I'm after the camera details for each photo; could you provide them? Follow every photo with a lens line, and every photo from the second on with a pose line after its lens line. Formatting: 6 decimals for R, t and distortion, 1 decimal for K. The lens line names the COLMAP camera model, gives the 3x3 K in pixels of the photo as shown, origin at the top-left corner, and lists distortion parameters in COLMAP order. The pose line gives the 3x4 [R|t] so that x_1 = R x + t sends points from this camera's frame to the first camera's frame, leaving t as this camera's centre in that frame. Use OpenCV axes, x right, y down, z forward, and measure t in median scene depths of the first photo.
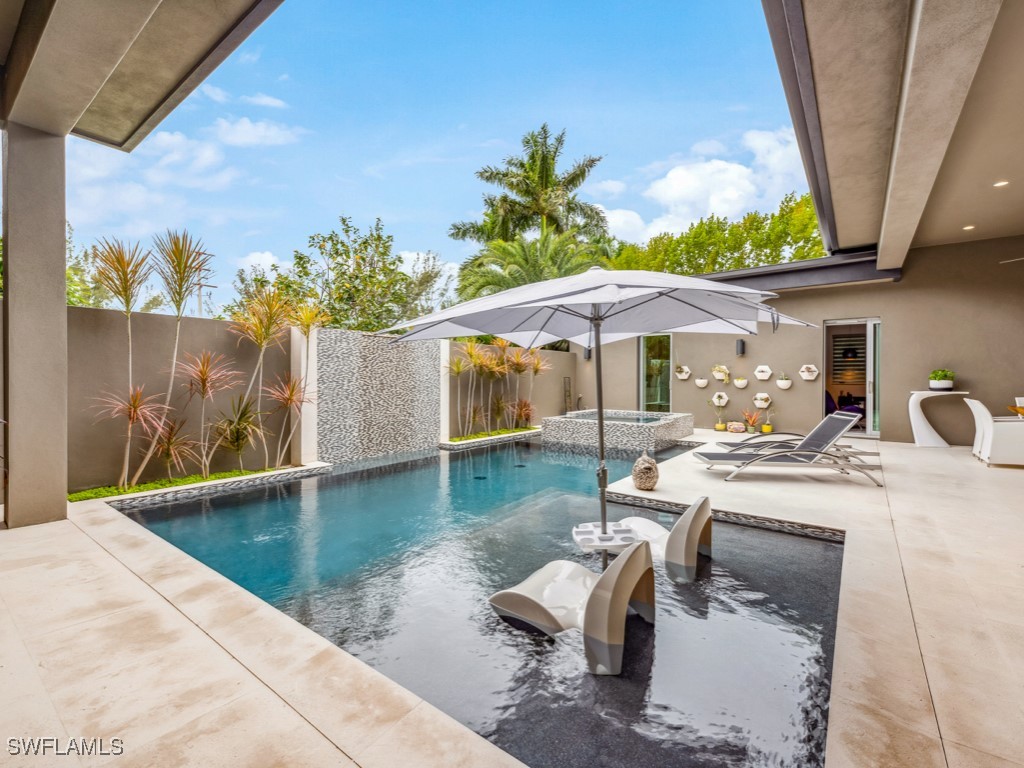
lens RADIAL K [[453.8, 0, 514.1], [0, 453.8, 382.9], [0, 0, 1]] dist [0.019777, -0.007564]
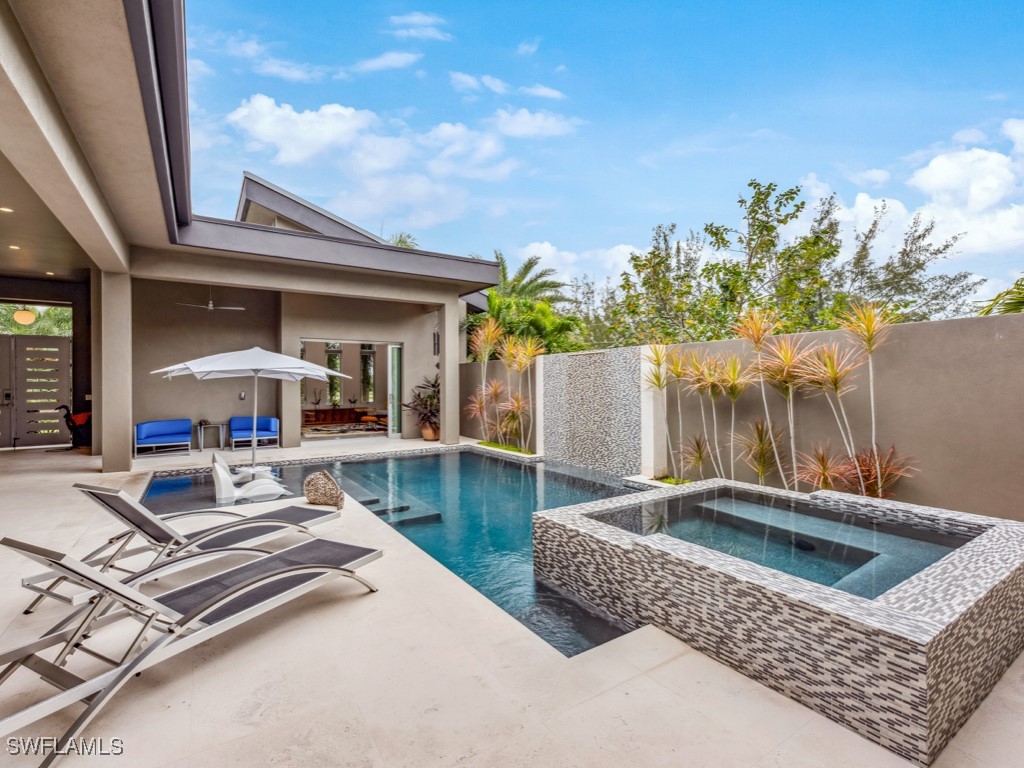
lens RADIAL K [[477.0, 0, 516.2], [0, 477.0, 383.5], [0, 0, 1]] dist [0.005590, -0.001146]
pose [[-0.339914, -0.002002, -0.940454, 0.825086], [-0.001849, 0.999997, -0.001460, -0.033121], [0.940455, 0.001243, -0.339917, 1.266270]]
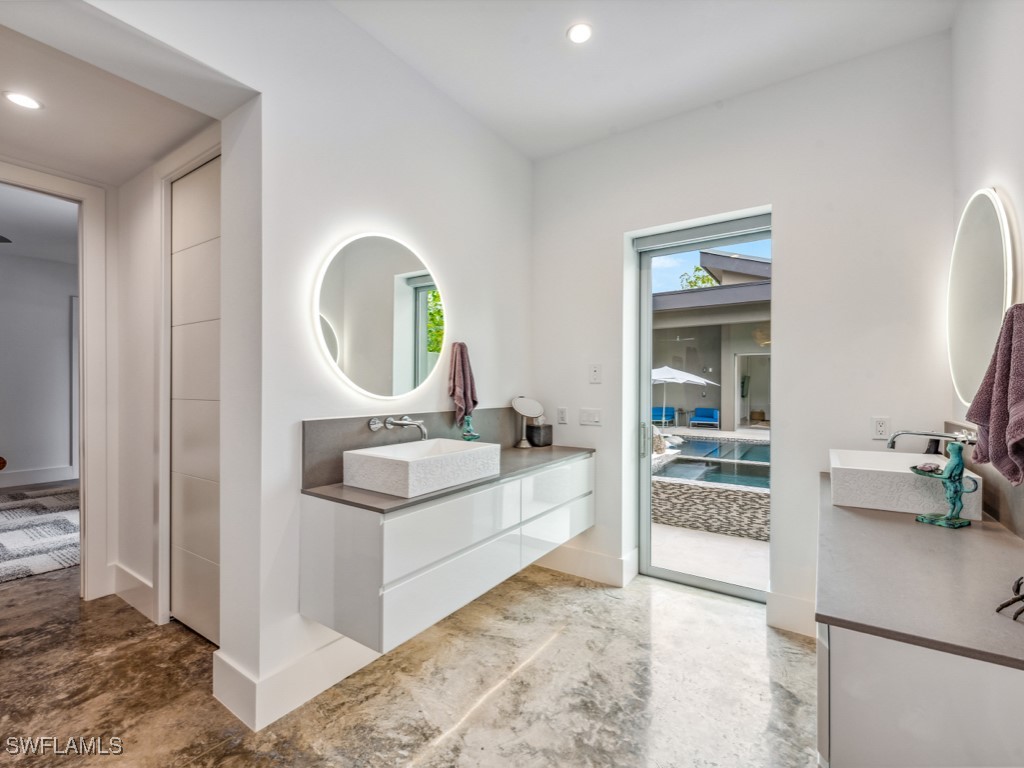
lens RADIAL K [[477.0, 0, 516.2], [0, 477.0, 383.5], [0, 0, 1]] dist [0.005590, -0.001146]
pose [[-0.997780, -0.004803, -0.066422, 0.747266], [-0.005028, 0.999982, 0.003214, -0.048282], [0.066405, 0.003541, -0.997786, 2.145160]]
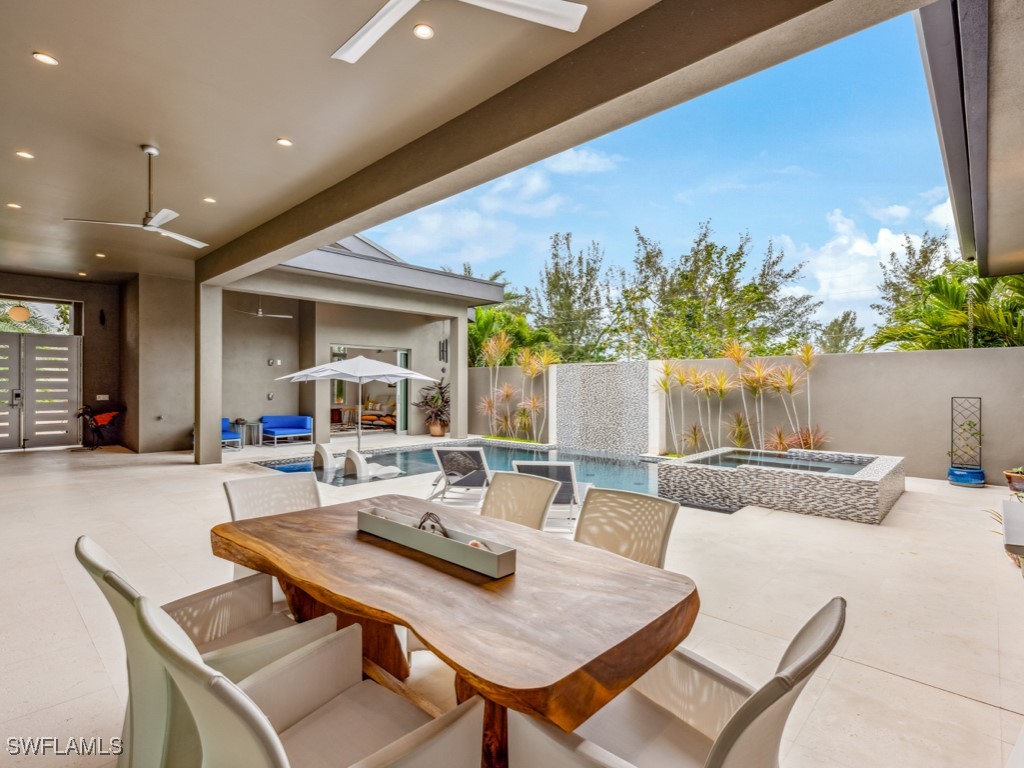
lens RADIAL K [[502.0, 0, 515.1], [0, 502.0, 383.7], [0, 0, 1]] dist [0.009262, 0.000165]
pose [[-0.108244, -0.007198, -0.994098, 1.290933], [-0.008760, 0.999942, -0.006287, -0.033630], [0.994086, 0.008027, -0.108301, 0.947202]]
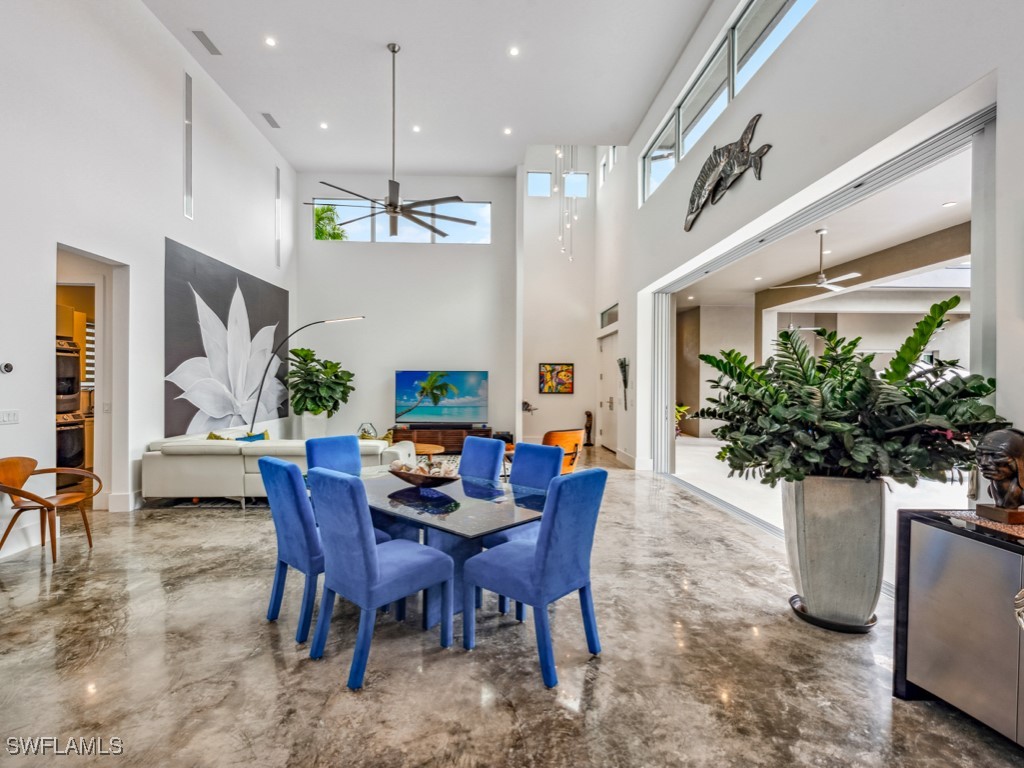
lens RADIAL K [[494.8, 0, 512.0], [0, 494.8, 384.0], [0, 0, 1]] dist [0.001626, -0.000036]
pose [[-0.774498, -0.004784, -0.632559, 1.755368], [-0.012044, 0.999902, 0.007184, -0.049527], [0.632462, 0.013182, -0.774479, 0.754239]]
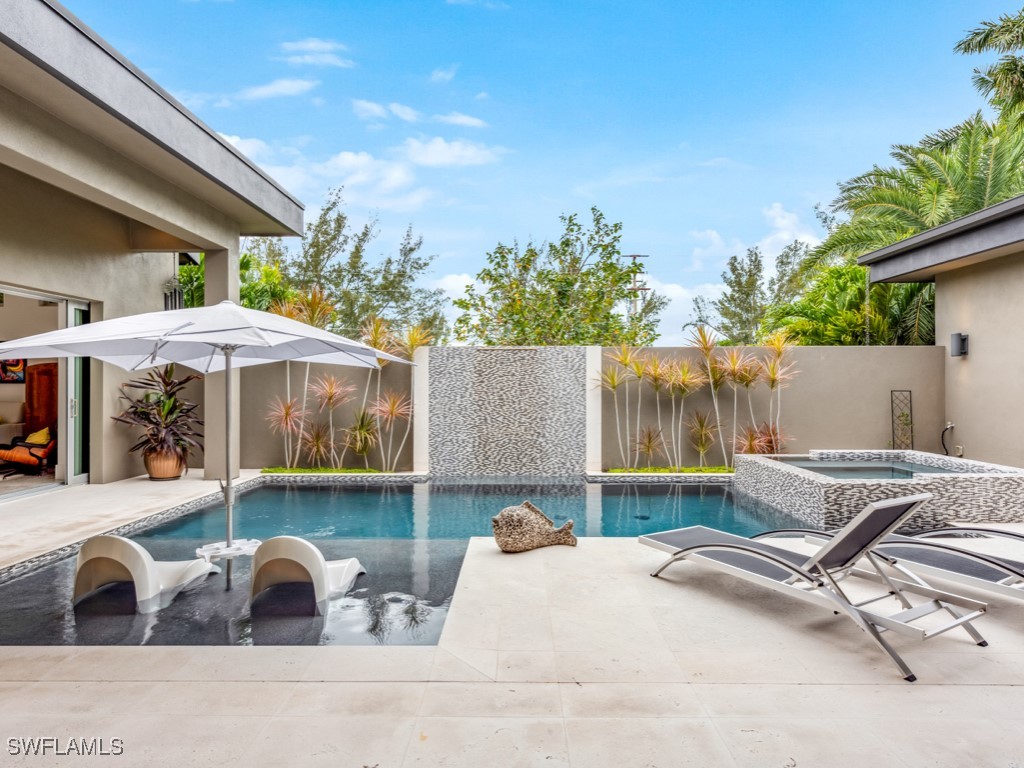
lens RADIAL K [[591.3, 0, 512.0], [0, 591.3, 384.0], [0, 0, 1]] dist [0.008100, -0.001981]
pose [[0.592829, -0.003419, -0.805321, 0.732642], [-0.005314, 0.999953, -0.008156, -0.020448], [0.805311, 0.009114, 0.592783, 0.296867]]
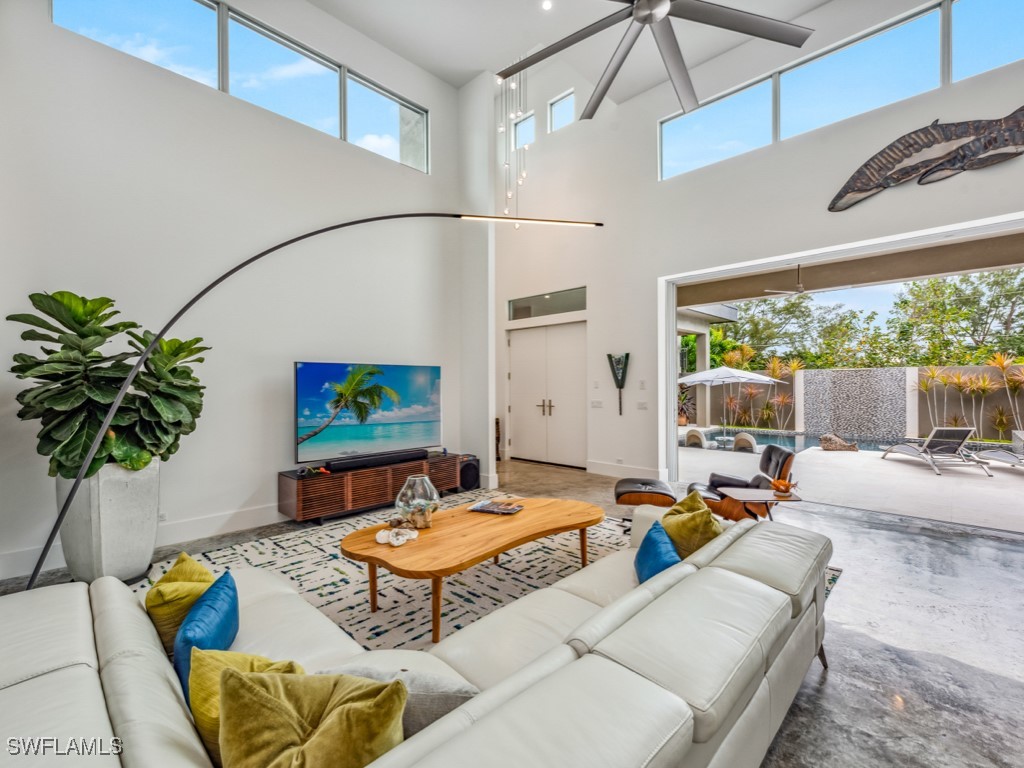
lens RADIAL K [[453.8, 0, 514.1], [0, 453.8, 382.9], [0, 0, 1]] dist [0.019777, -0.007564]
pose [[-0.120412, -0.006084, -0.992705, 1.744937], [-0.002091, 0.999981, -0.005875, -0.039342], [0.992722, 0.001368, -0.120422, -0.112954]]
